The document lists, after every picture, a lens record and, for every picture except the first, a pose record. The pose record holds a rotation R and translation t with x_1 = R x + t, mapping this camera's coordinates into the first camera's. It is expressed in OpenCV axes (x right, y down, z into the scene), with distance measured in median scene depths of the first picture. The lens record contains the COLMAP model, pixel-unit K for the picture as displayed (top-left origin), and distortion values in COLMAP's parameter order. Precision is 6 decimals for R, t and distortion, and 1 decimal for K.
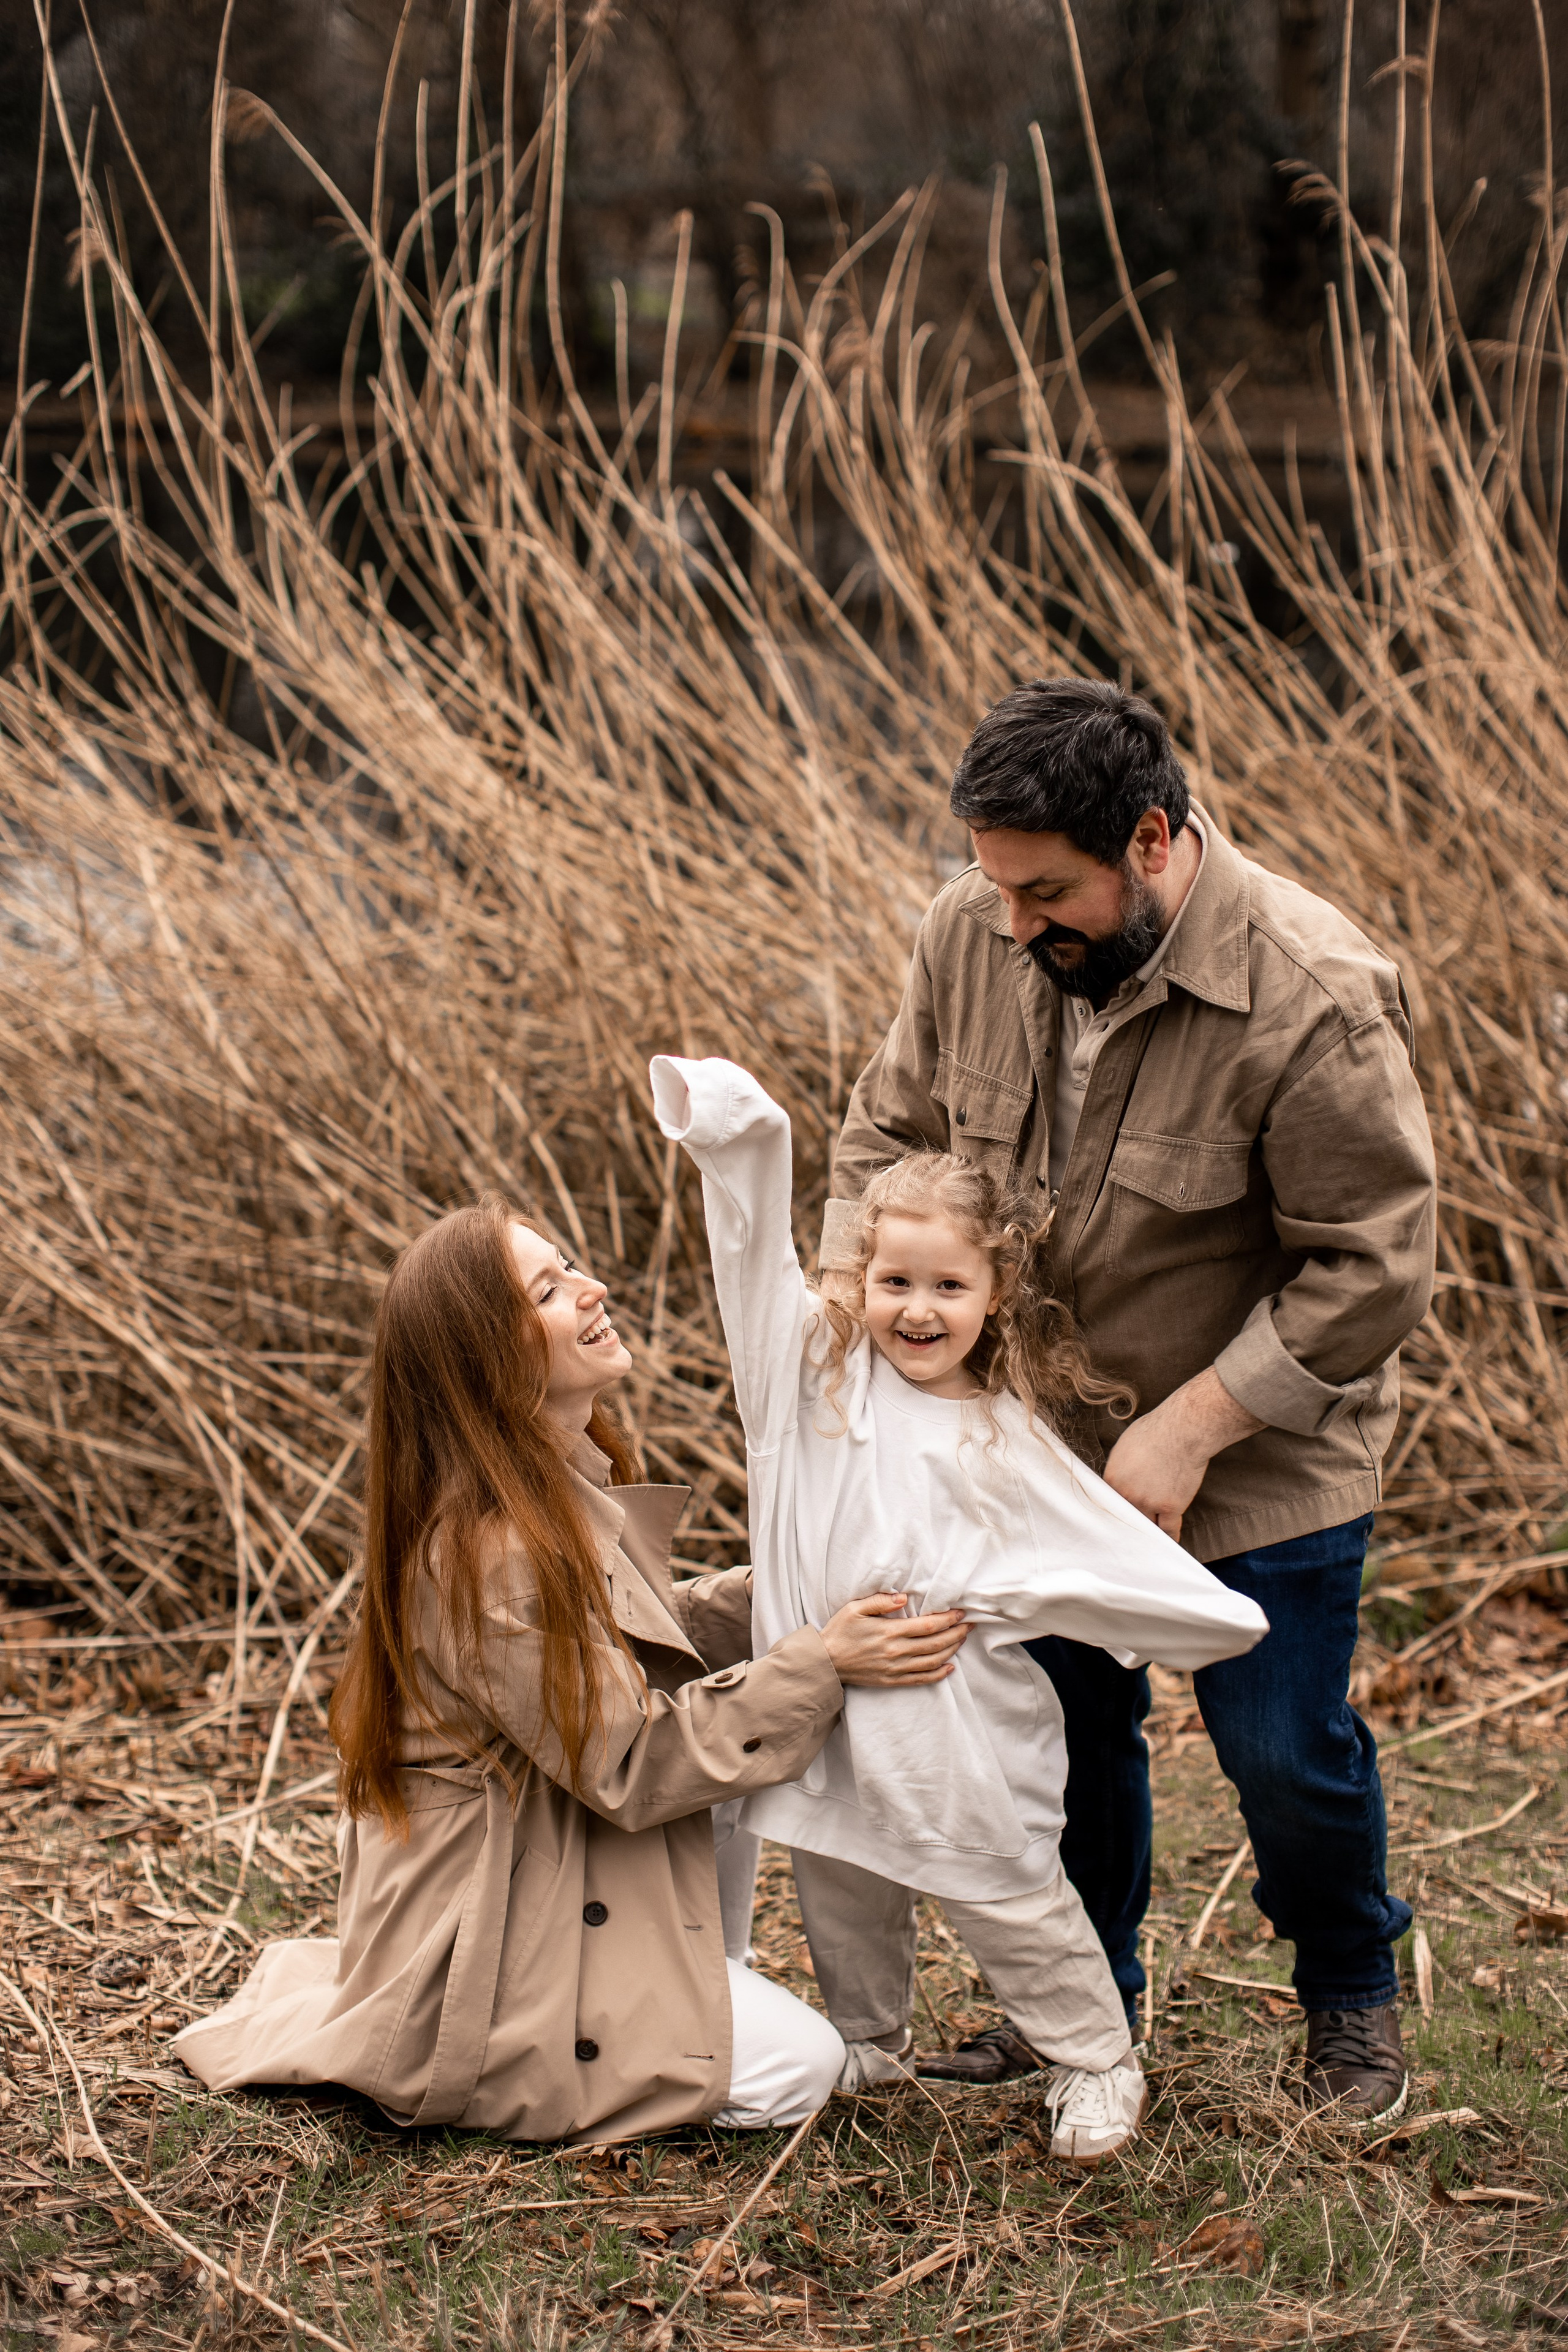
lens RADIAL K [[3381.3, 0, 815.1], [0, 3381.3, 1185.1], [0, 0, 1]] dist [-0.194016, 0.436416]
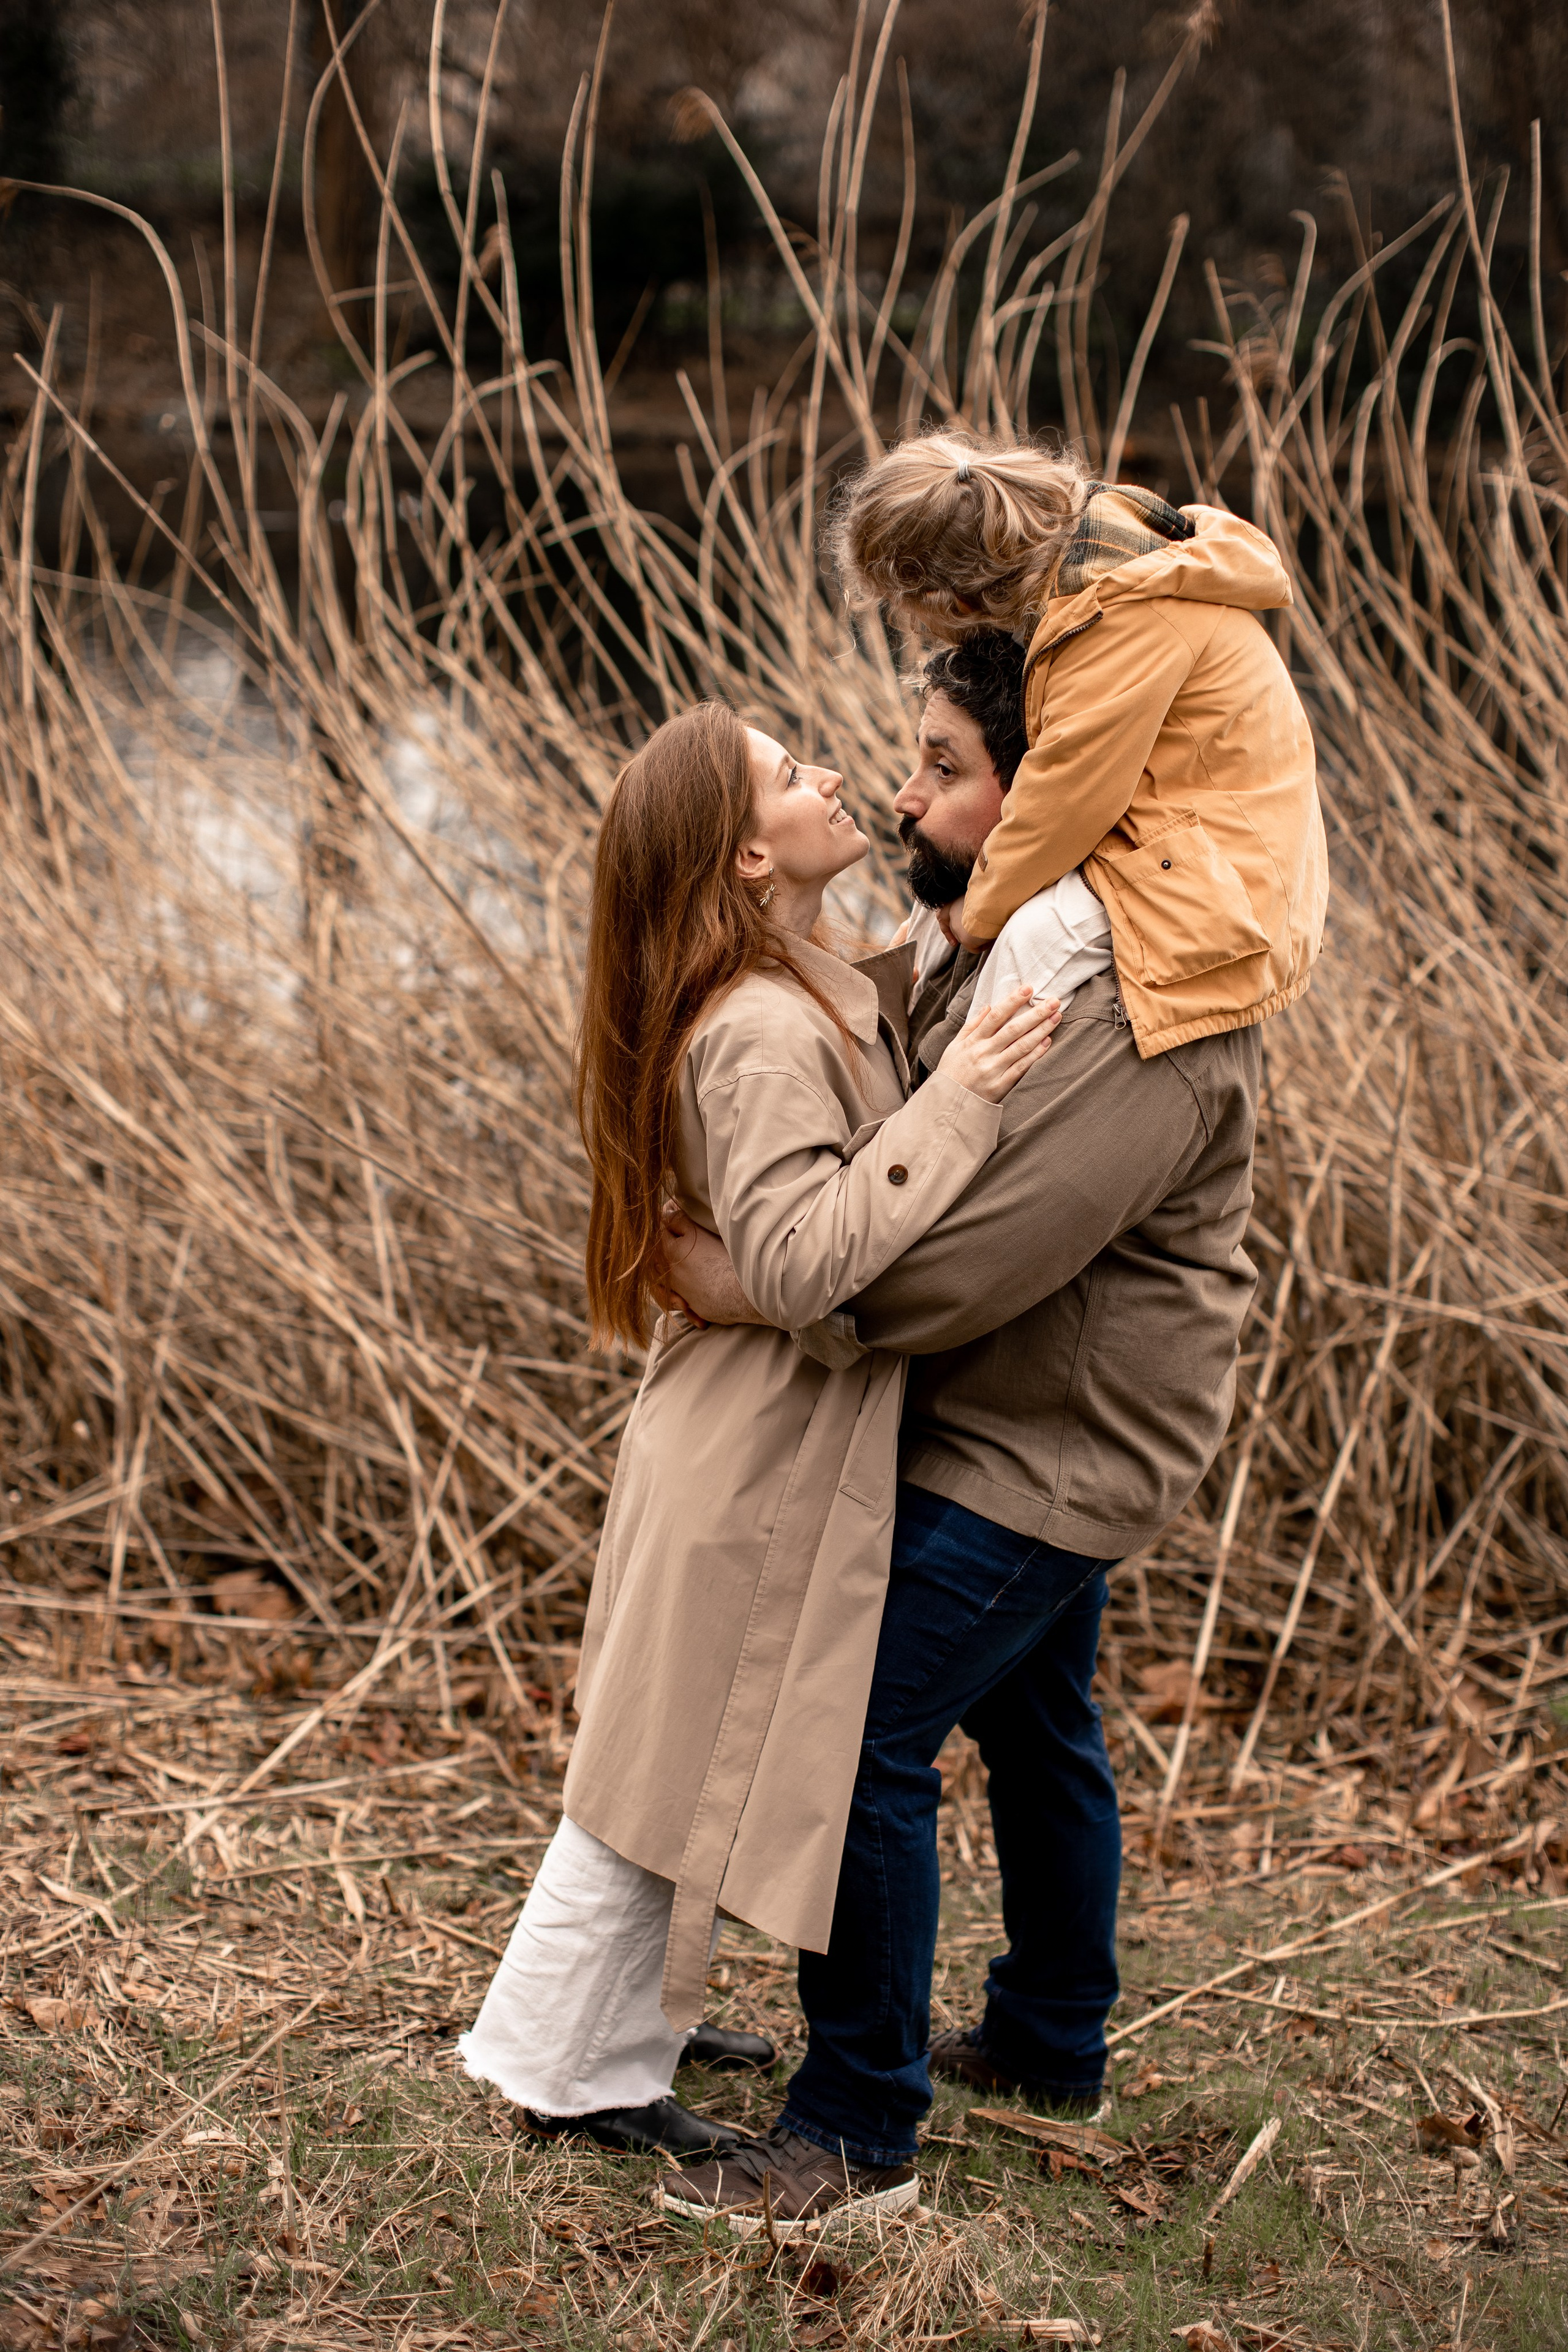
lens RADIAL K [[3383.8, 0, 852.3], [0, 3383.8, 1179.4], [0, 0, 1]] dist [-0.175385, 0.315503]
pose [[0.949719, 0.080835, -0.302489, 0.242921], [-0.085016, 0.996379, -0.000658, -0.010074], [0.301341, 0.026341, 0.953153, 0.087510]]
